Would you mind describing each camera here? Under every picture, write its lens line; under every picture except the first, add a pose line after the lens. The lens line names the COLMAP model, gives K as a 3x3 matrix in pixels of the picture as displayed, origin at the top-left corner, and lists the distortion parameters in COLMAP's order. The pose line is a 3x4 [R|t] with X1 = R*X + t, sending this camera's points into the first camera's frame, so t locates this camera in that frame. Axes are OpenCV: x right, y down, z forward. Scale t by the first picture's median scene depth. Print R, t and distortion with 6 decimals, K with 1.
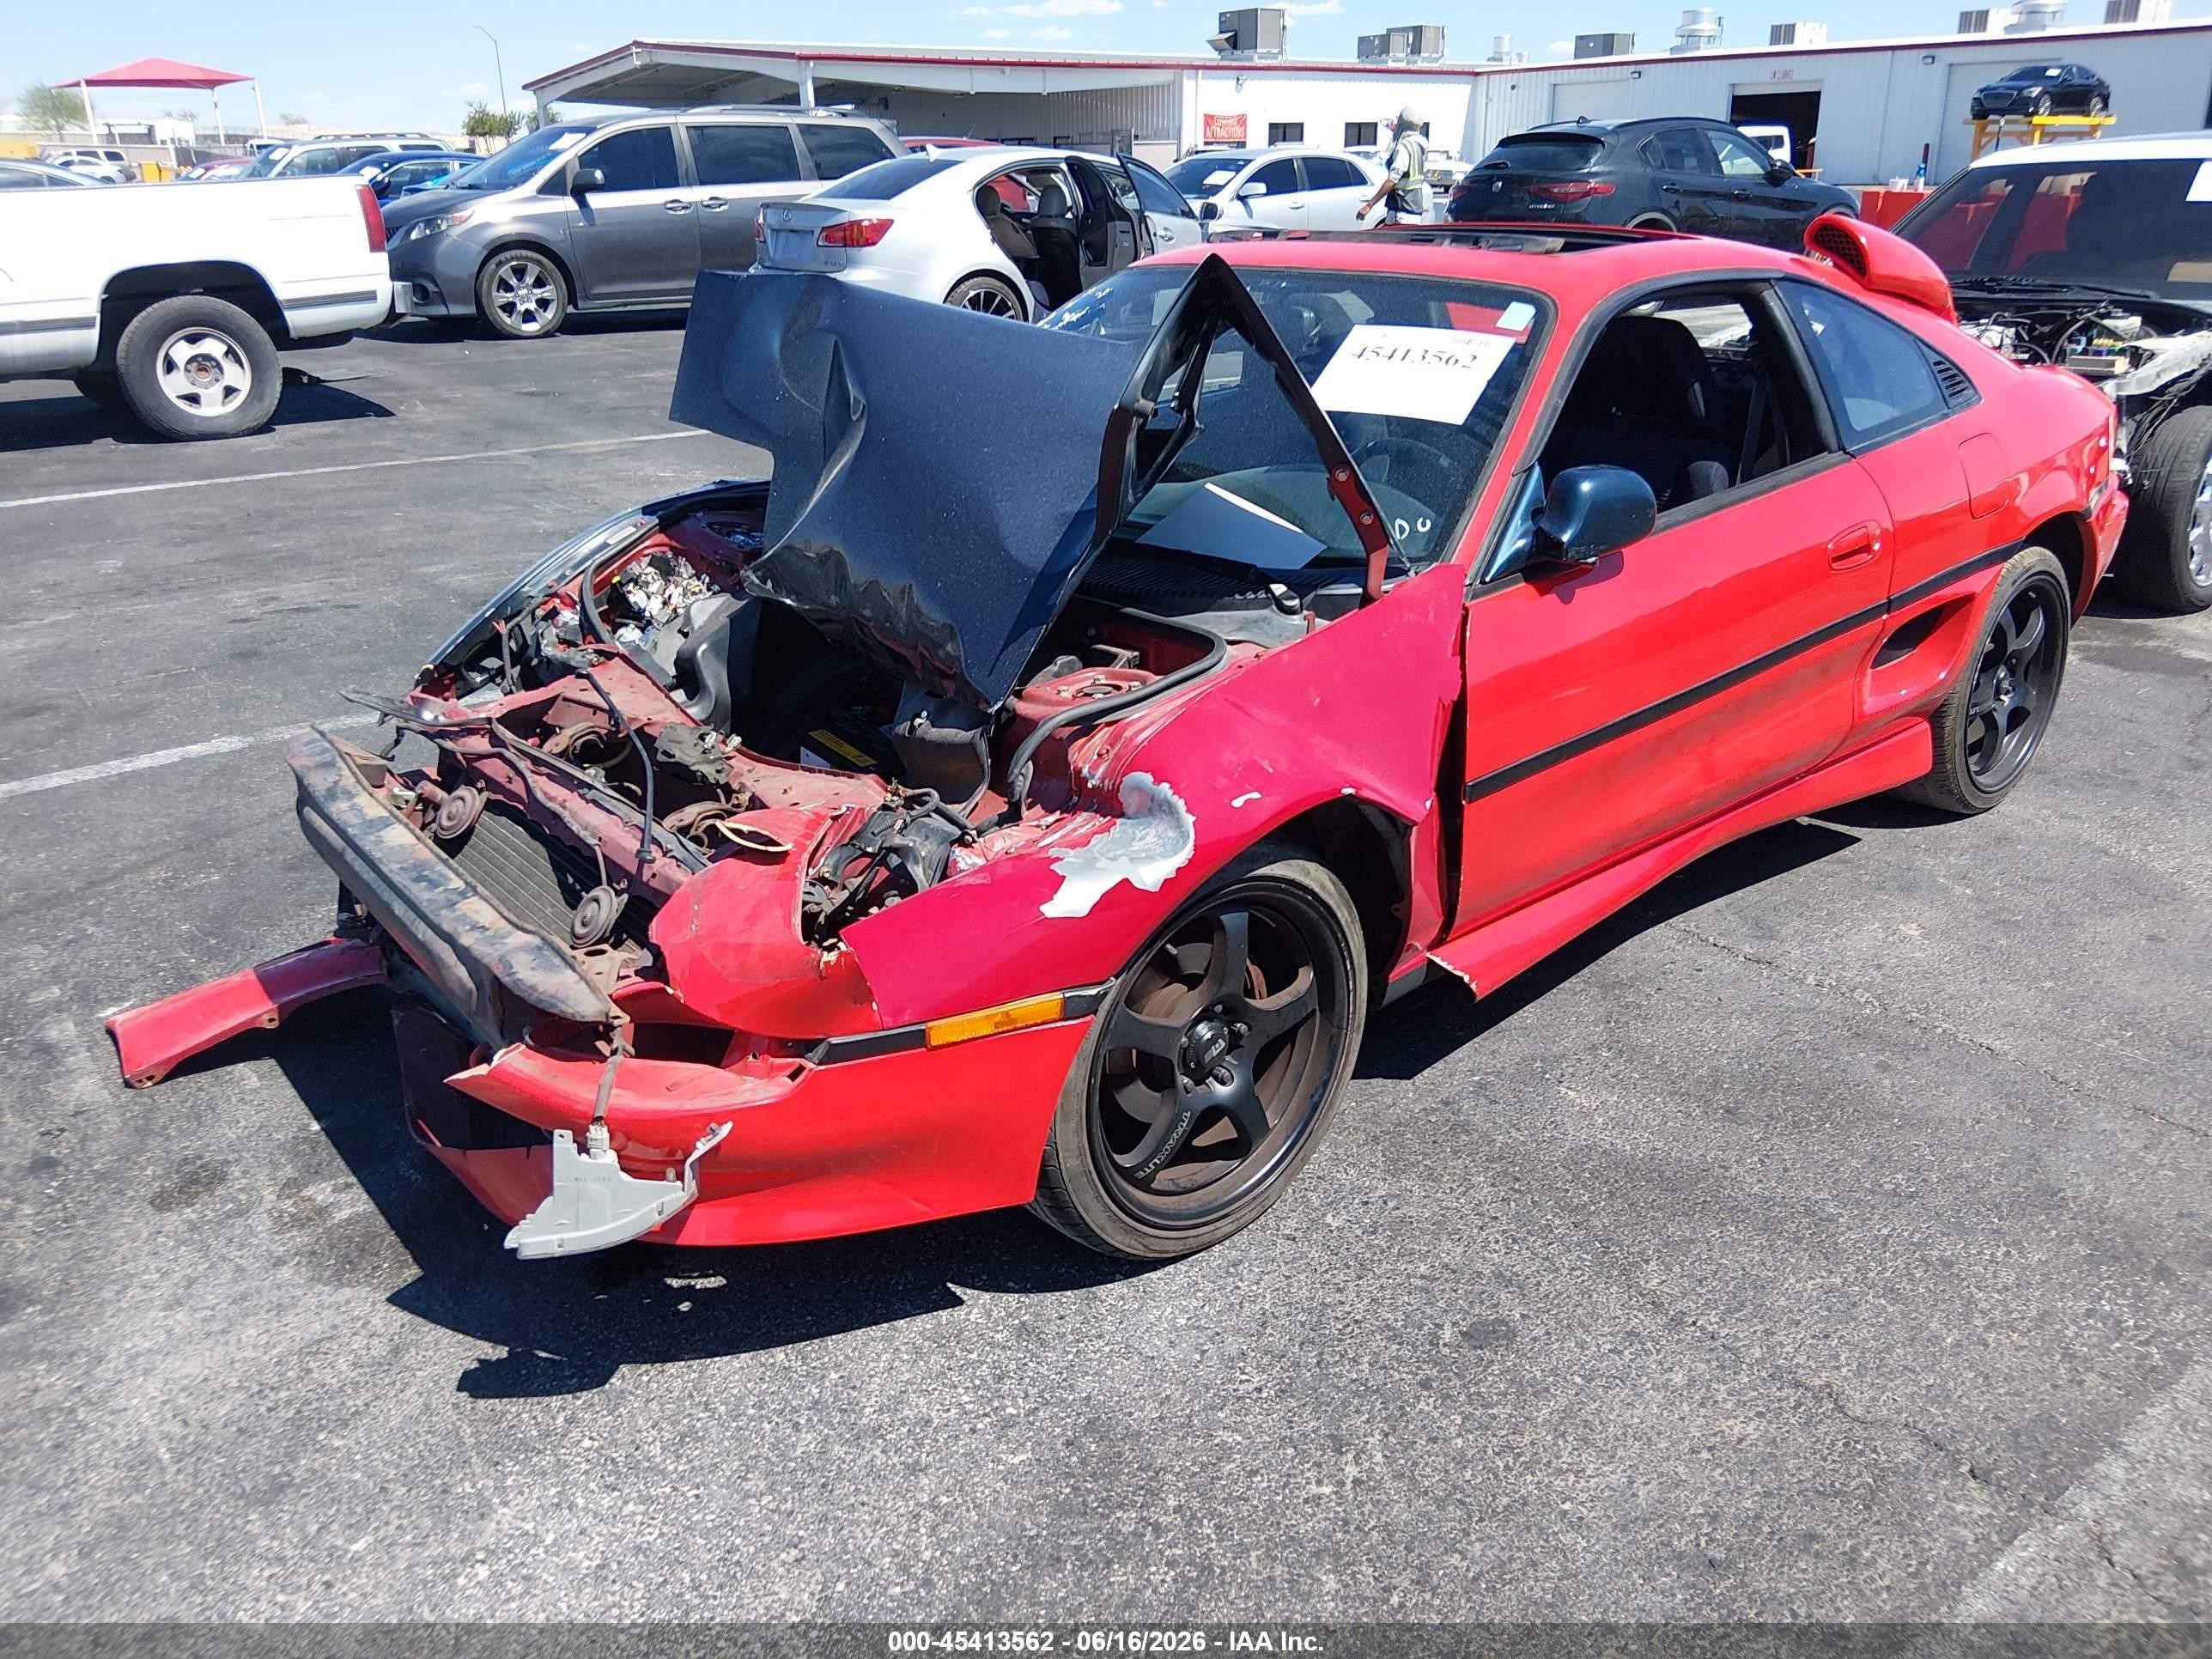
lens RADIAL K [[1706.0, 0, 1106.0], [0, 1706.0, 829.5], [0, 0, 1]] dist [0.083968, -0.162685]
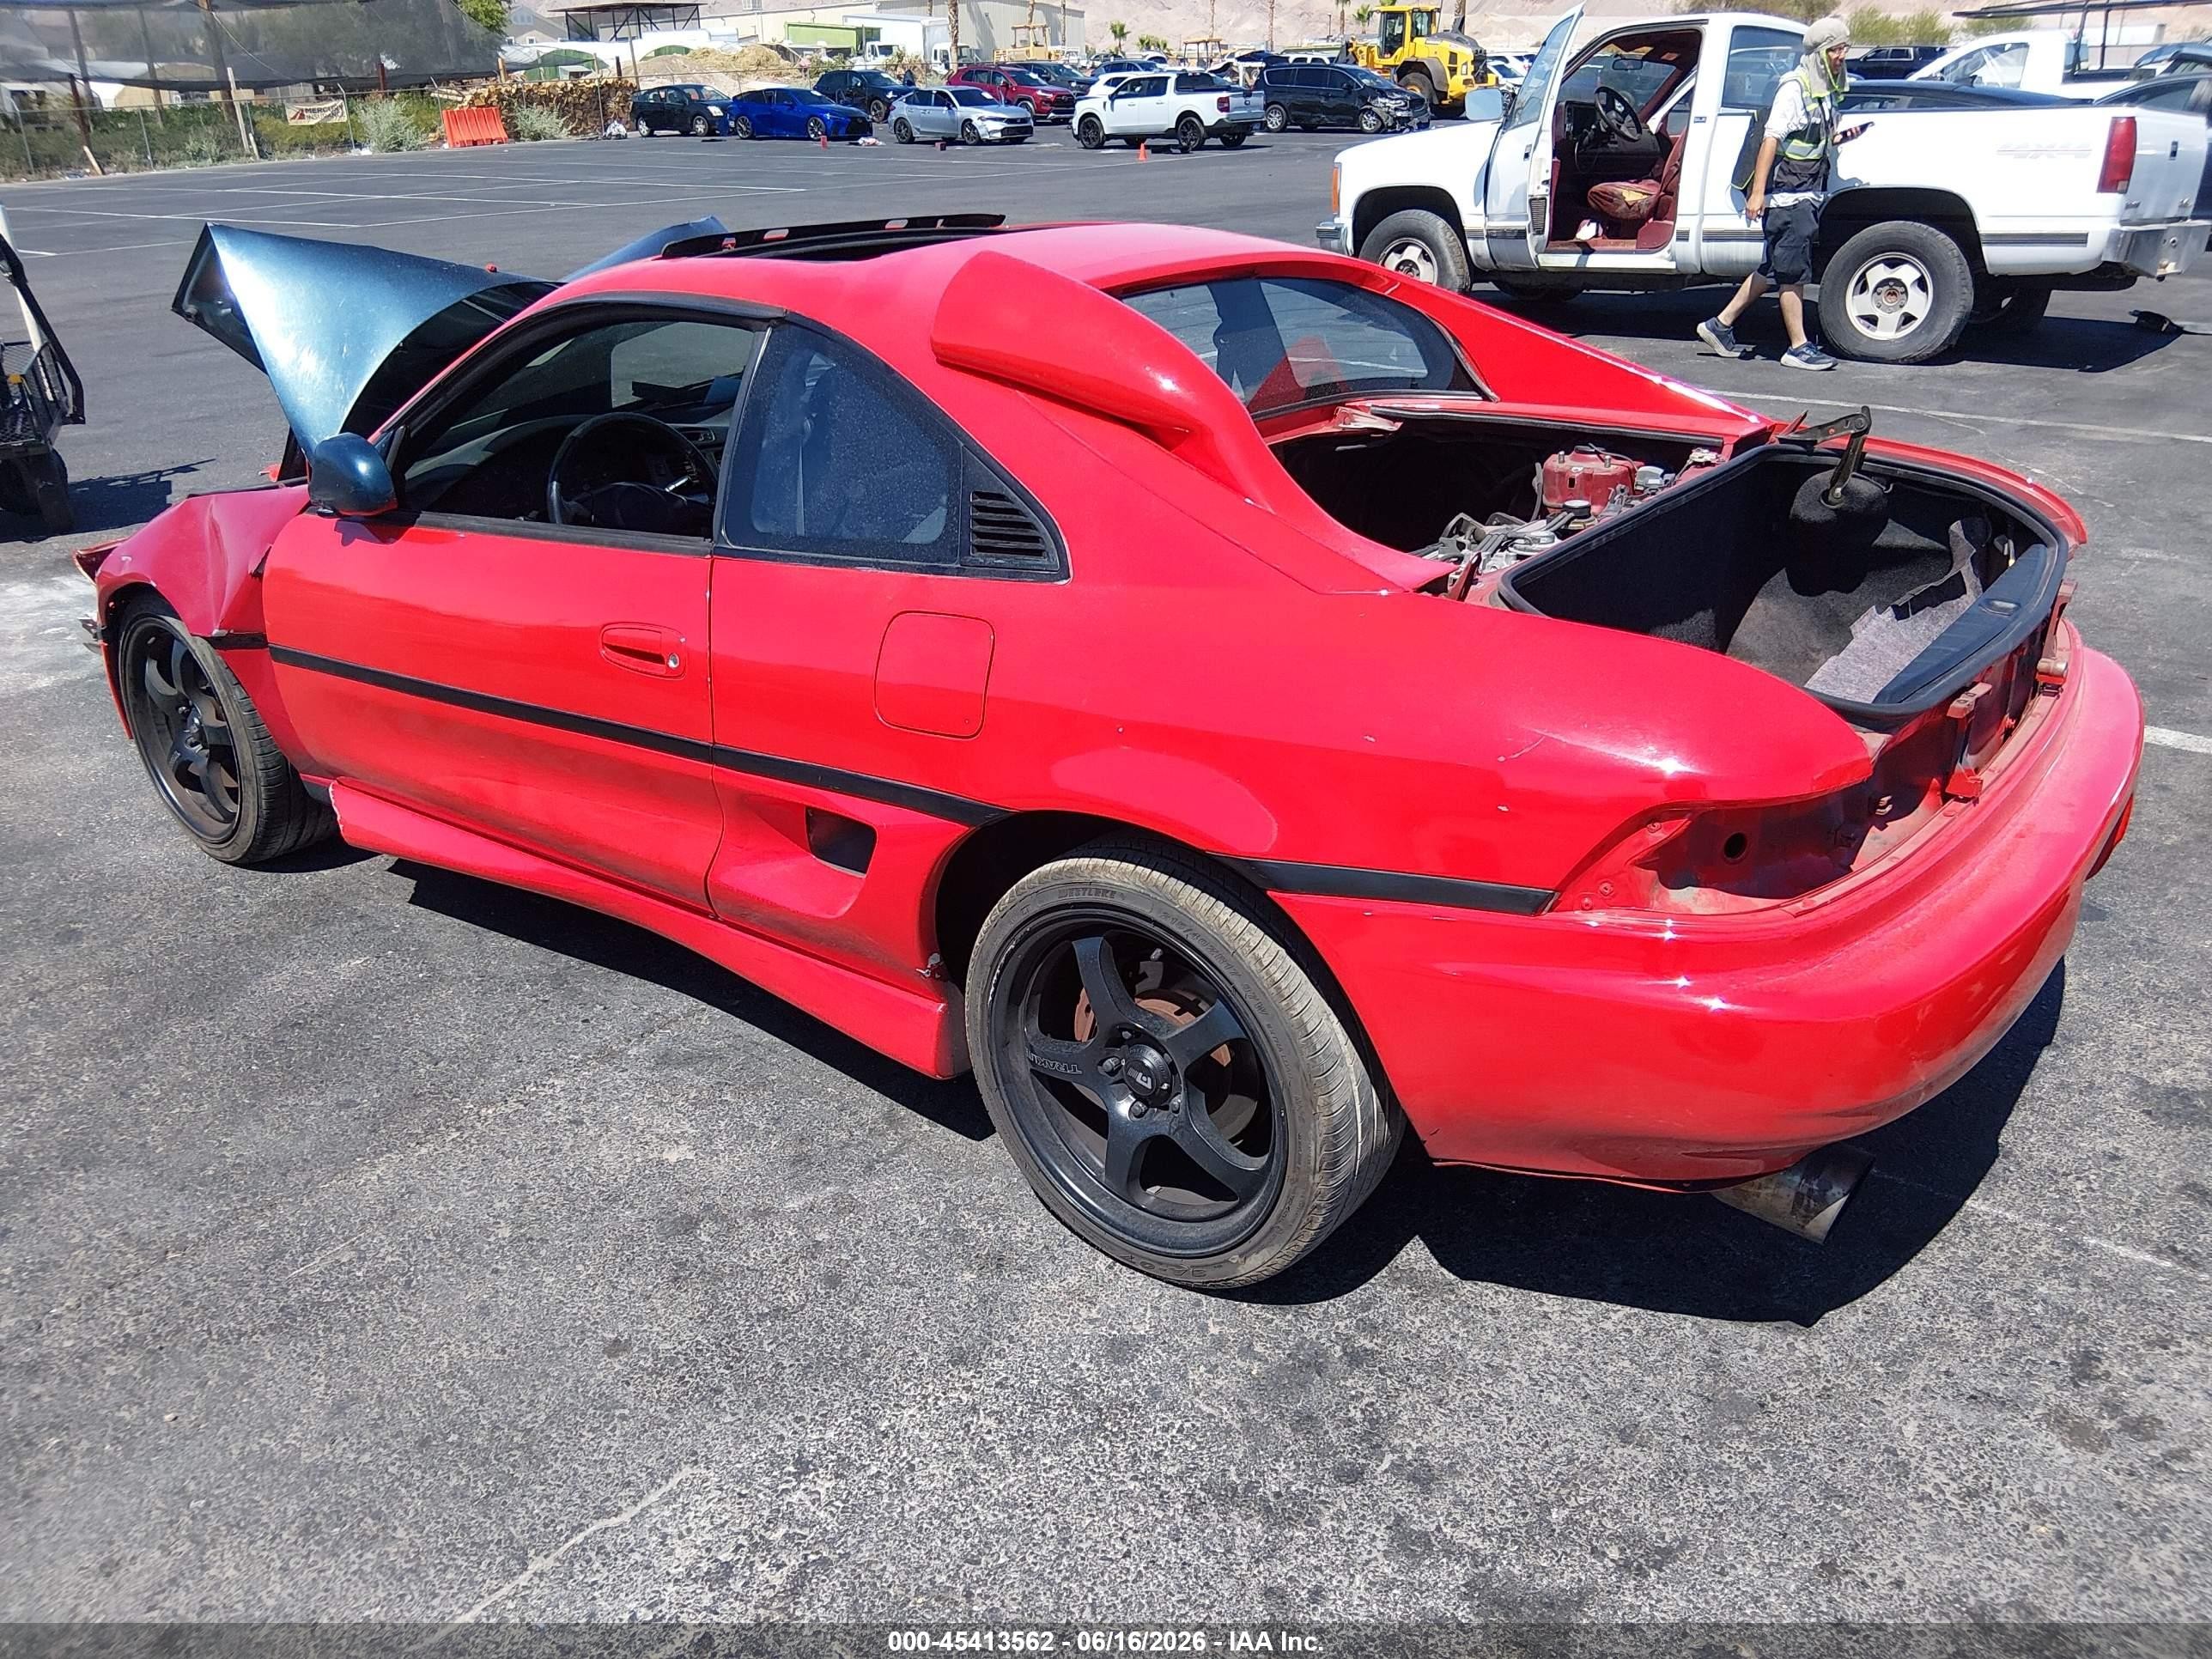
lens RADIAL K [[1706.0, 0, 1106.0], [0, 1706.0, 829.5], [0, 0, 1]] dist [0.083968, -0.162685]
pose [[0.186674, 0.385800, -0.903499, 1.383520], [-0.334871, 0.889577, 0.310667, -0.461059], [0.923588, 0.244562, 0.295254, 1.087254]]
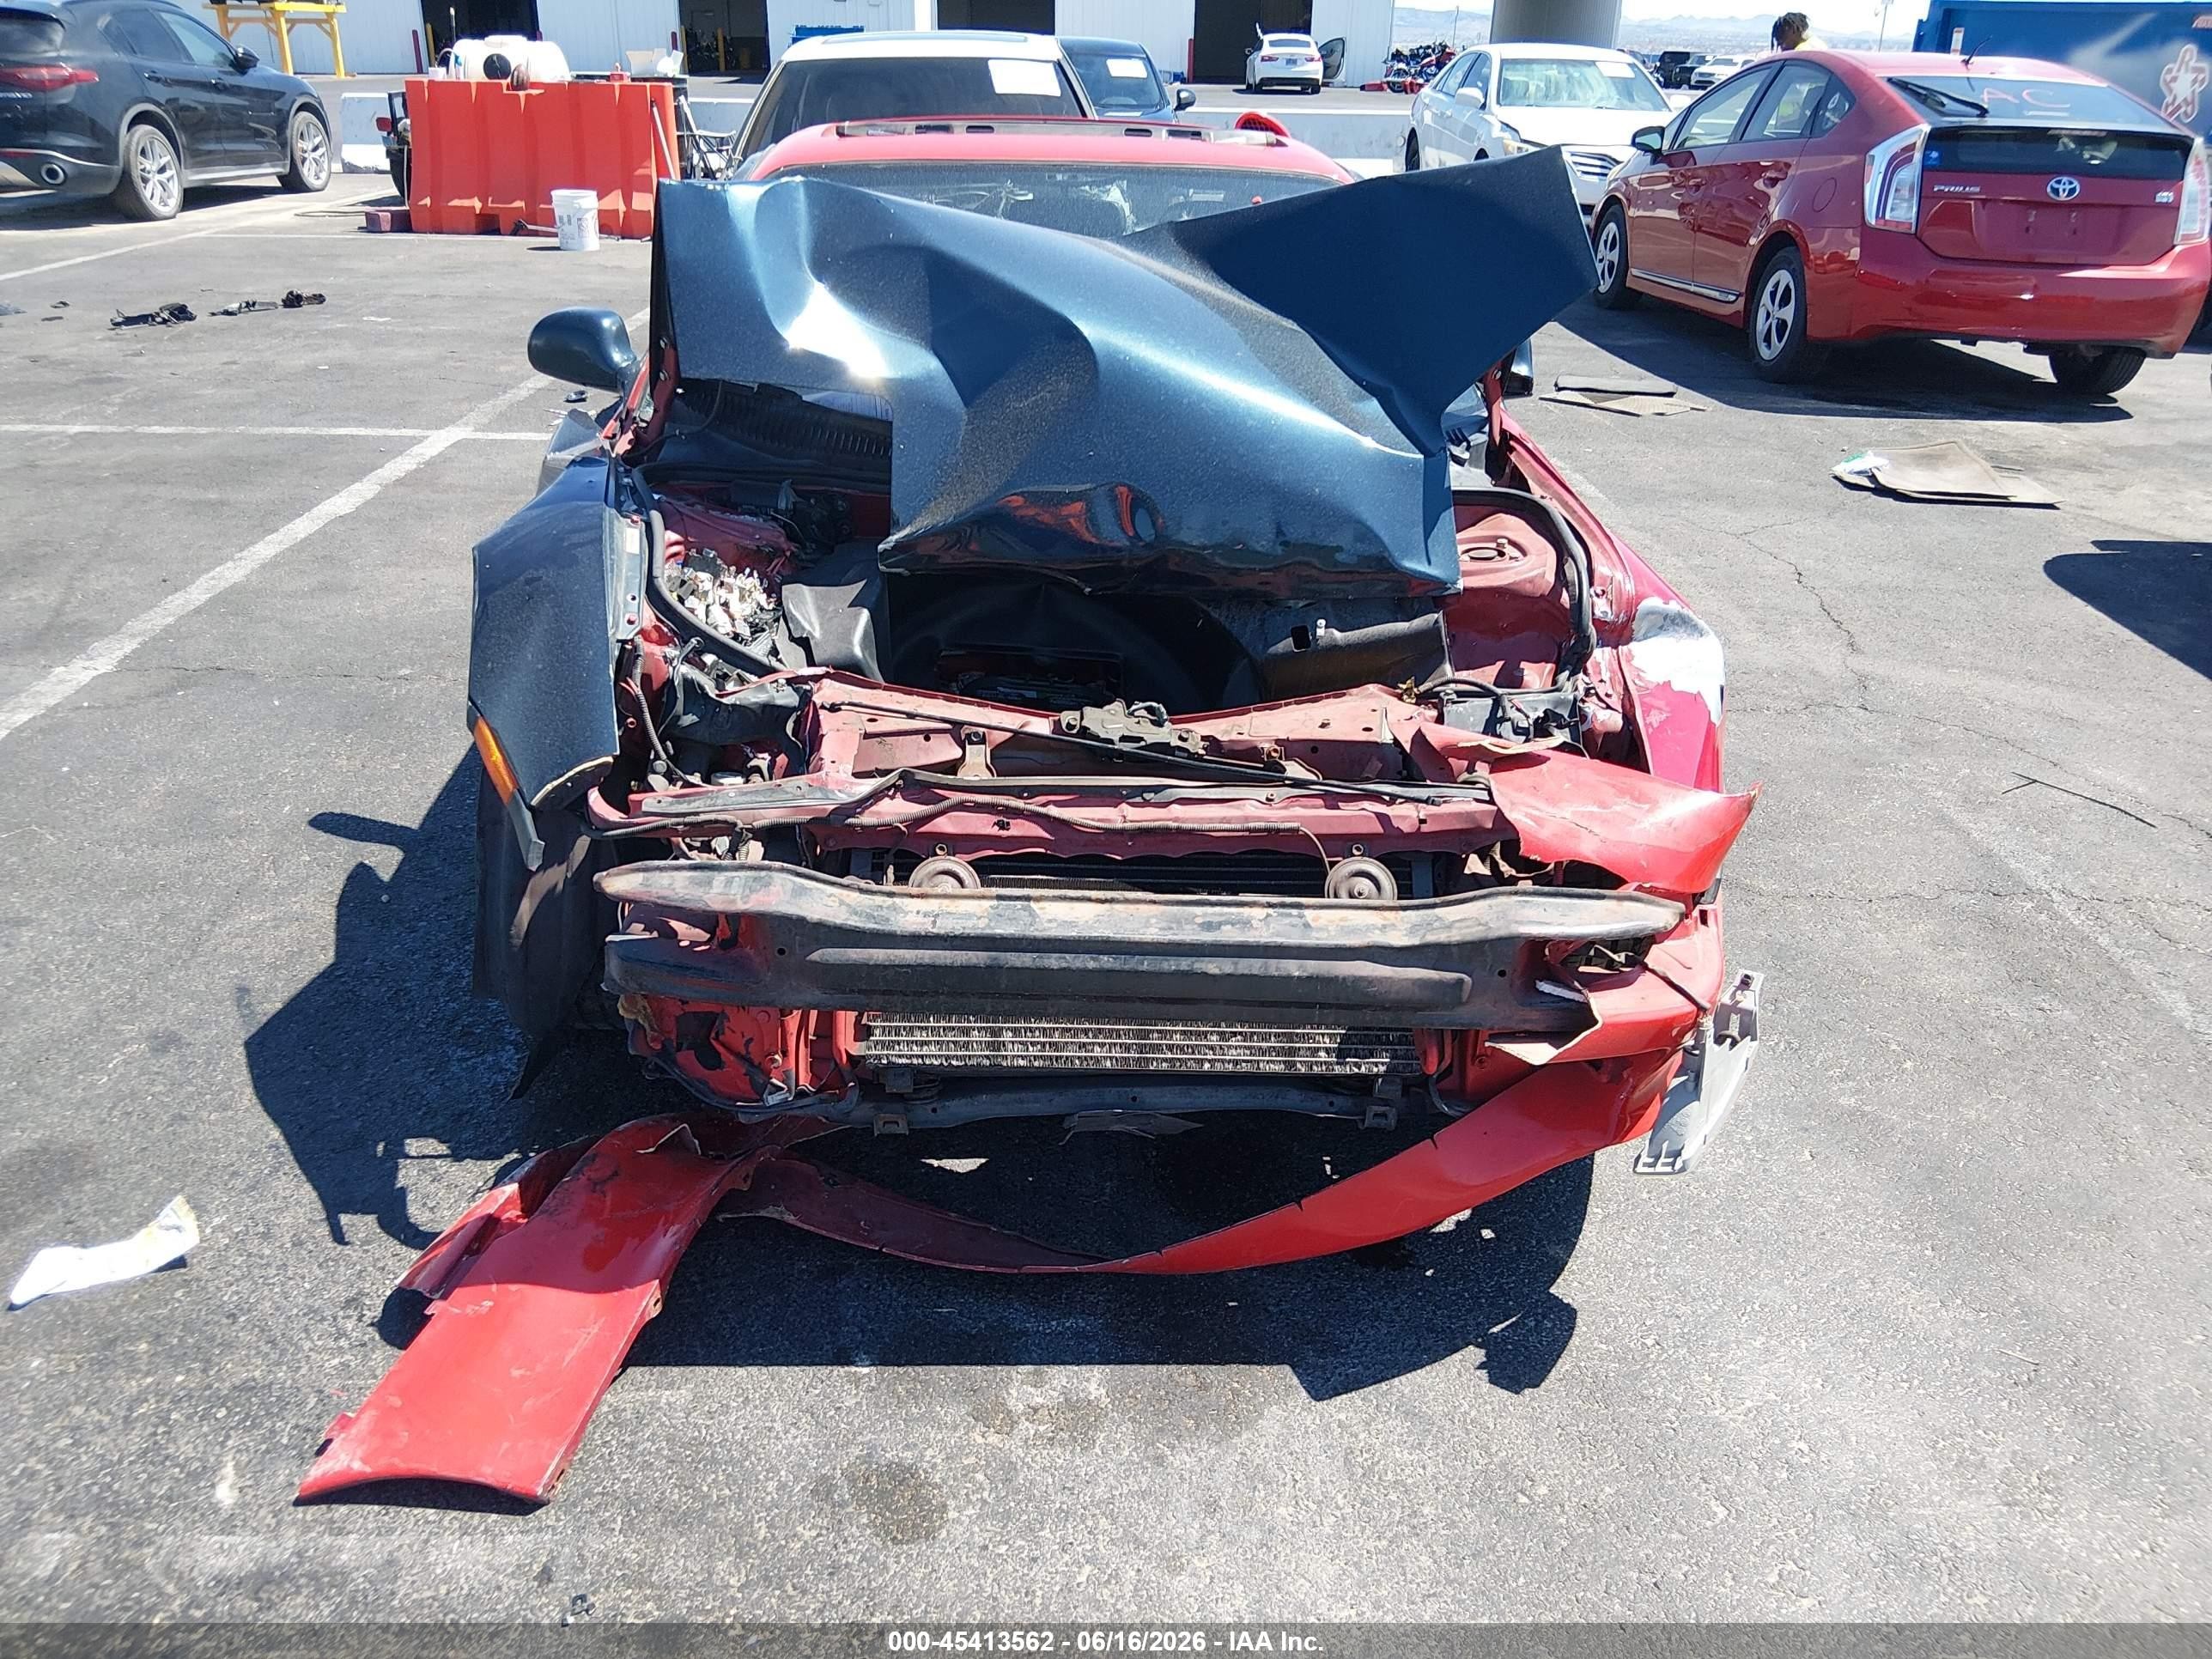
lens RADIAL K [[1696.5, 0, 1106.0], [0, 1696.5, 829.5], [0, 0, 1]] dist [-0.000902, -0.004015]
pose [[0.587504, -0.310347, 0.747344, -0.856154], [0.264176, 0.946493, 0.185372, -0.152329], [-0.764885, 0.088523, 0.638055, 0.427524]]
